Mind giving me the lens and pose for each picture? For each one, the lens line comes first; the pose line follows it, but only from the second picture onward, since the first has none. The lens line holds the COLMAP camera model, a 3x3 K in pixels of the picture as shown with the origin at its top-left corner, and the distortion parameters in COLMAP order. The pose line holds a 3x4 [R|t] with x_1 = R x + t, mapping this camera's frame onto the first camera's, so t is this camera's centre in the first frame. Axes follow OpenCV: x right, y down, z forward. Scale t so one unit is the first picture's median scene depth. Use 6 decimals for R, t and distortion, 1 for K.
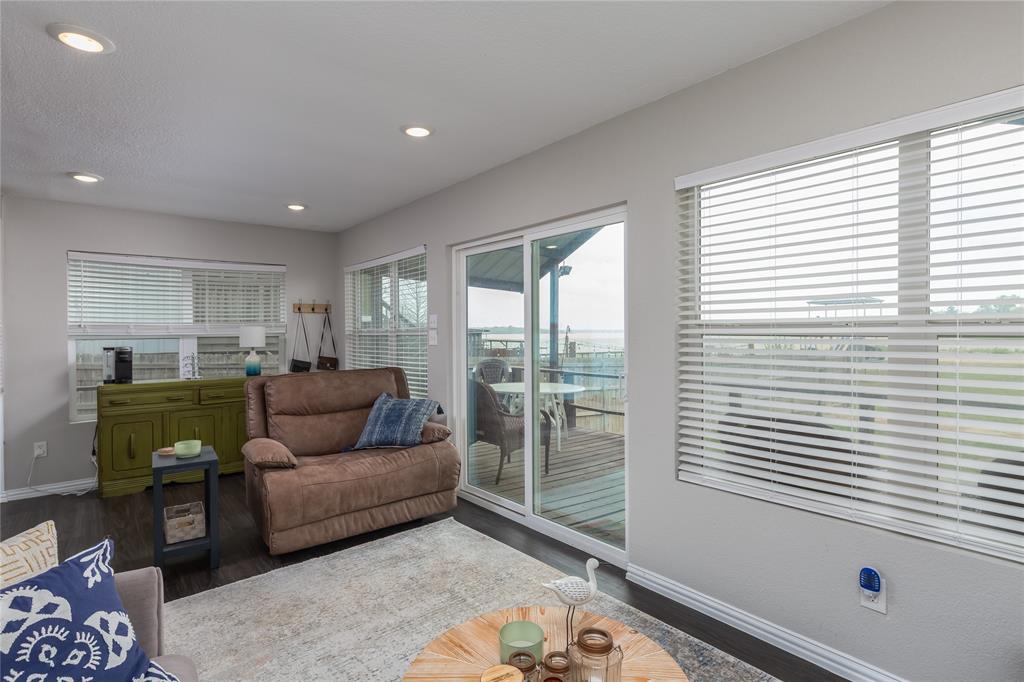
lens RADIAL K [[504.4, 0, 527.2], [0, 504.4, 339.2], [0, 0, 1]] dist [0.003171, -0.002890]
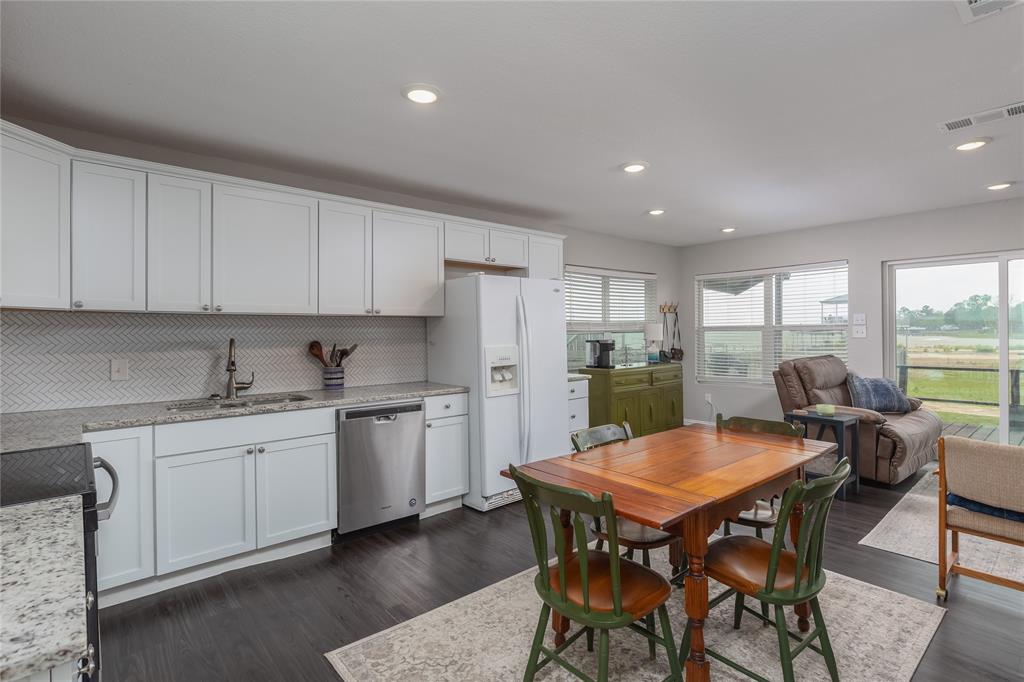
lens RADIAL K [[504.4, 0, 503.7], [0, 504.4, 331.7], [0, 0, 1]] dist [0.003171, -0.002890]
pose [[0.999987, -0.000058, -0.005107, -1.290161], [0.000006, 0.999948, -0.010238, 0.011050], [0.005107, 0.010238, 0.999935, -0.356072]]
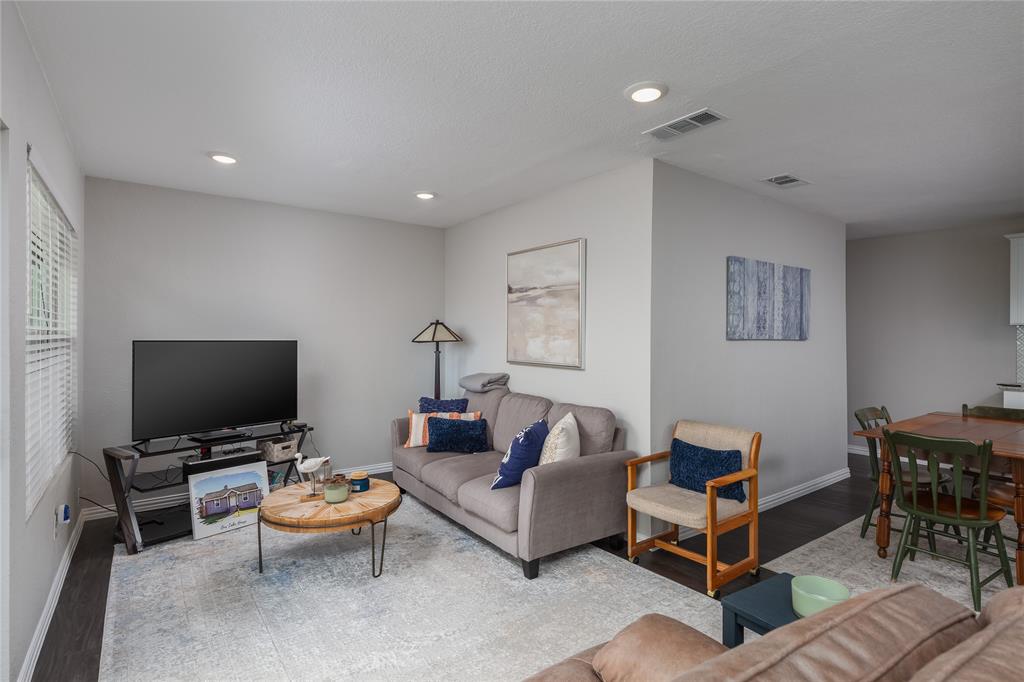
lens RADIAL K [[504.4, 0, 522.8], [0, 504.4, 341.4], [0, 0, 1]] dist [0.003171, -0.002890]
pose [[-0.996263, 0.003363, 0.086307, -0.374718], [0.005599, 0.999655, 0.025681, -0.018358], [-0.086191, 0.026068, -0.995938, 1.181887]]
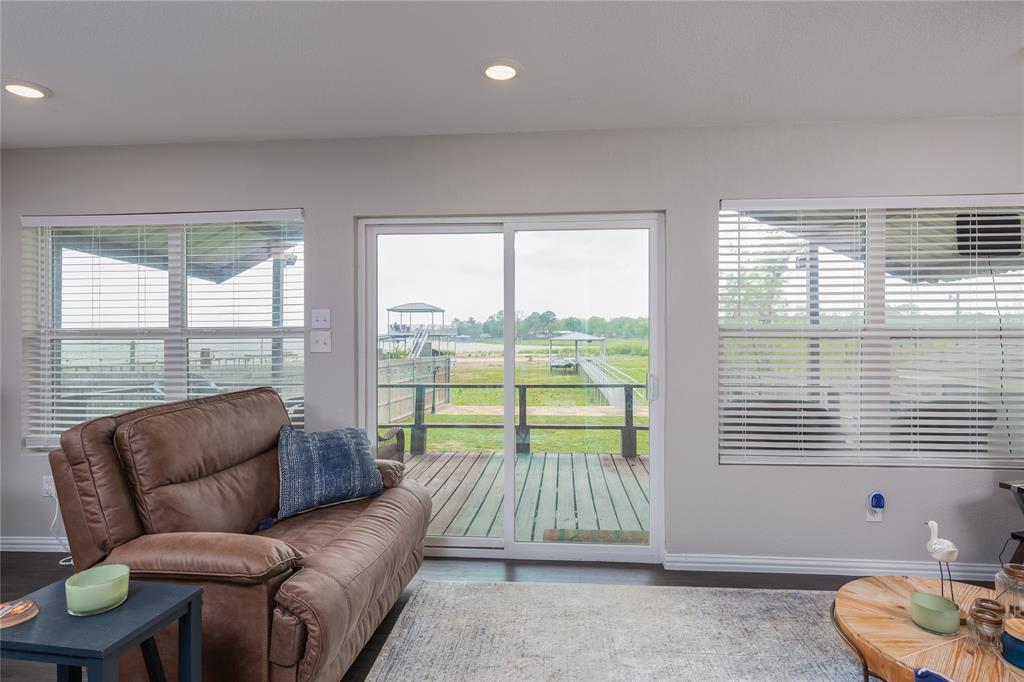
lens RADIAL K [[526.0, 0, 520.1], [0, 526.0, 336.8], [0, 0, 1]] dist [-0.002962, -0.000500]
pose [[0.711014, 0.002999, 0.703172, -0.598199], [0.007743, 0.999897, -0.012093, 0.001410], [-0.703136, 0.014043, 0.710917, 0.328085]]
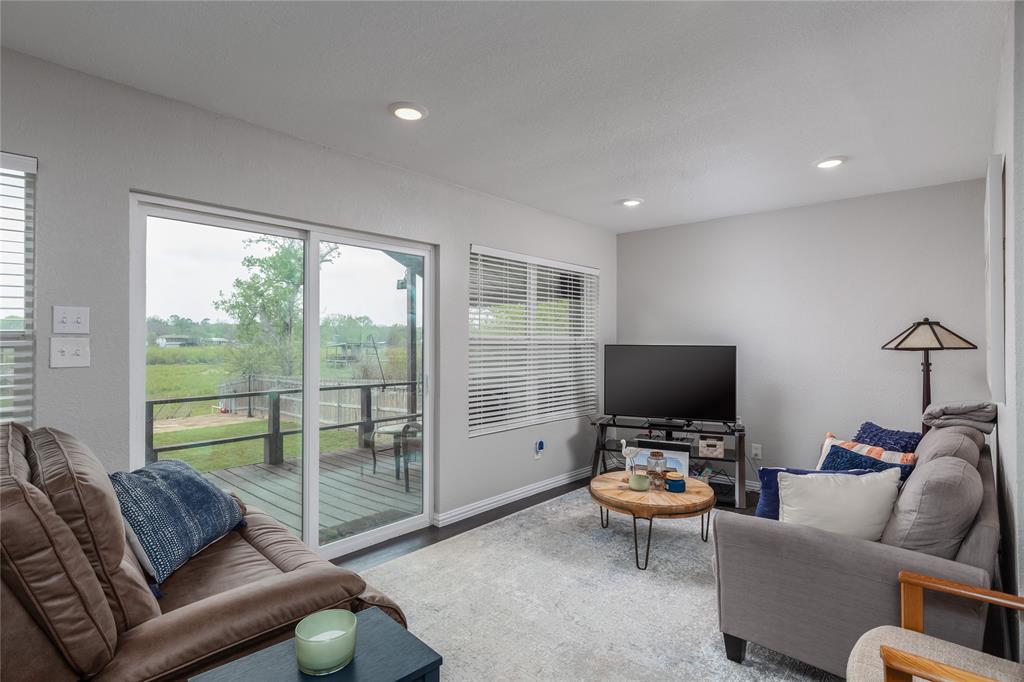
lens RADIAL K [[504.4, 0, 512.3], [0, 504.4, 334.4], [0, 0, 1]] dist [0.003171, -0.002890]
pose [[-0.124820, 0.019464, 0.991988, -0.877218], [0.014043, 0.999742, -0.017849, -0.005844], [-0.992080, 0.011703, -0.125062, 0.738577]]
